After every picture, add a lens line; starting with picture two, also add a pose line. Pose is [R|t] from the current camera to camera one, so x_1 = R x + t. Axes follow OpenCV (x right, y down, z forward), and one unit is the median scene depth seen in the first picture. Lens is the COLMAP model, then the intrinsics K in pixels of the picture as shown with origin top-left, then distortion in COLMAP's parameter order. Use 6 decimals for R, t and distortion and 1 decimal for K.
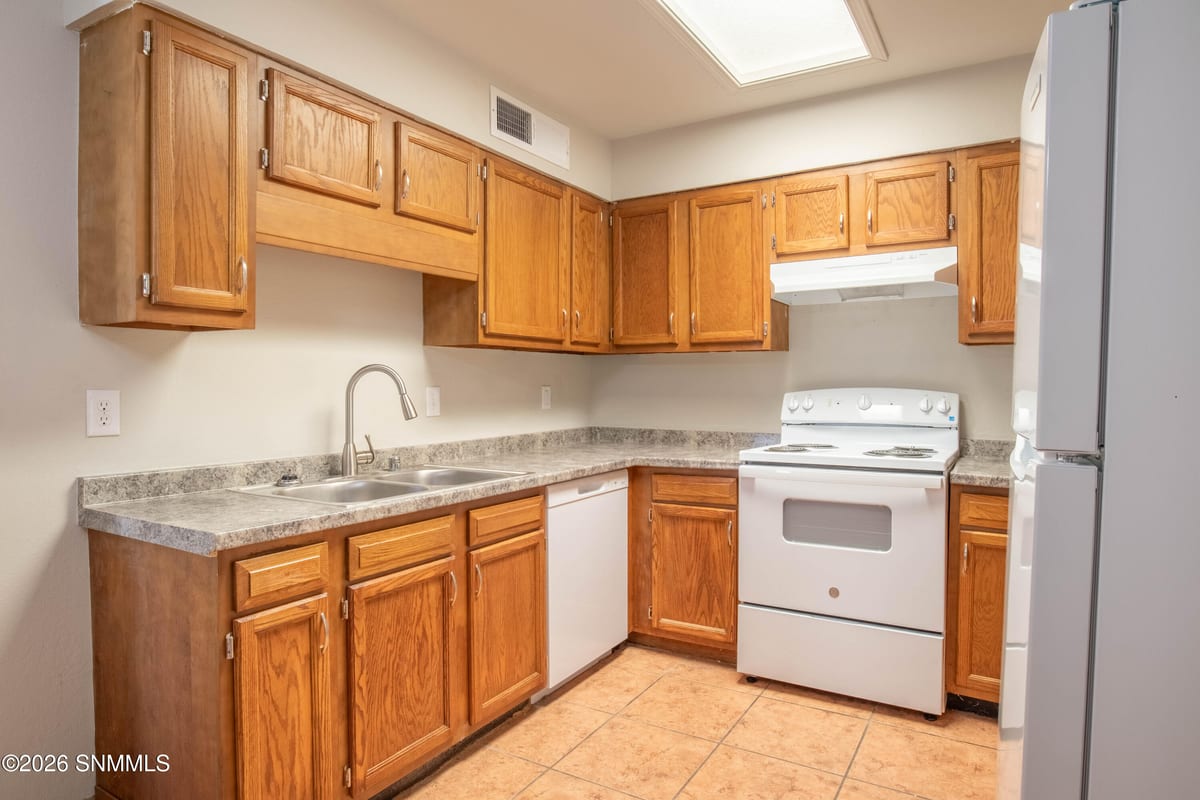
lens RADIAL K [[692.4, 0, 600.0], [0, 692.4, 400.0], [0, 0, 1]] dist [-0.050168, 0.034264]
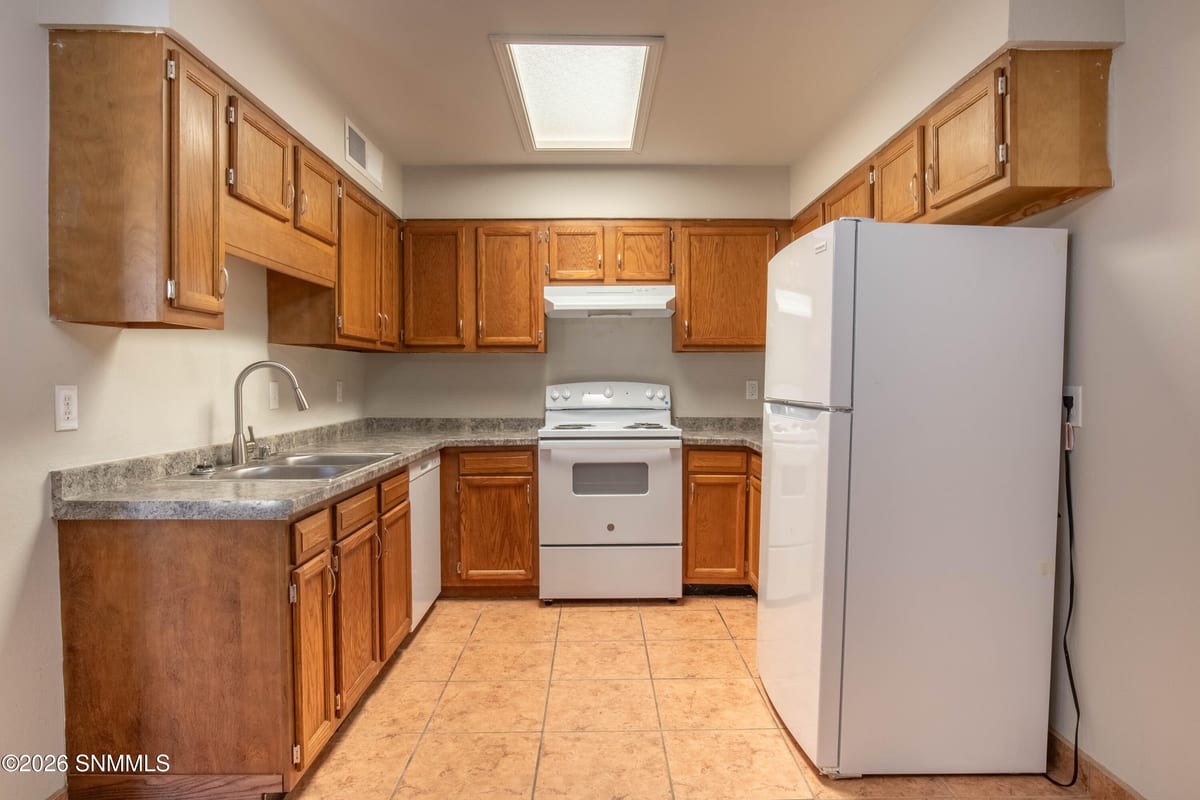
lens RADIAL K [[692.4, 0, 600.0], [0, 692.4, 400.0], [0, 0, 1]] dist [-0.050168, 0.034264]
pose [[0.854543, -0.015552, 0.519147, -0.376625], [0.011544, 0.999873, 0.010951, 0.003791], [-0.519252, -0.003365, 0.854615, -0.181442]]
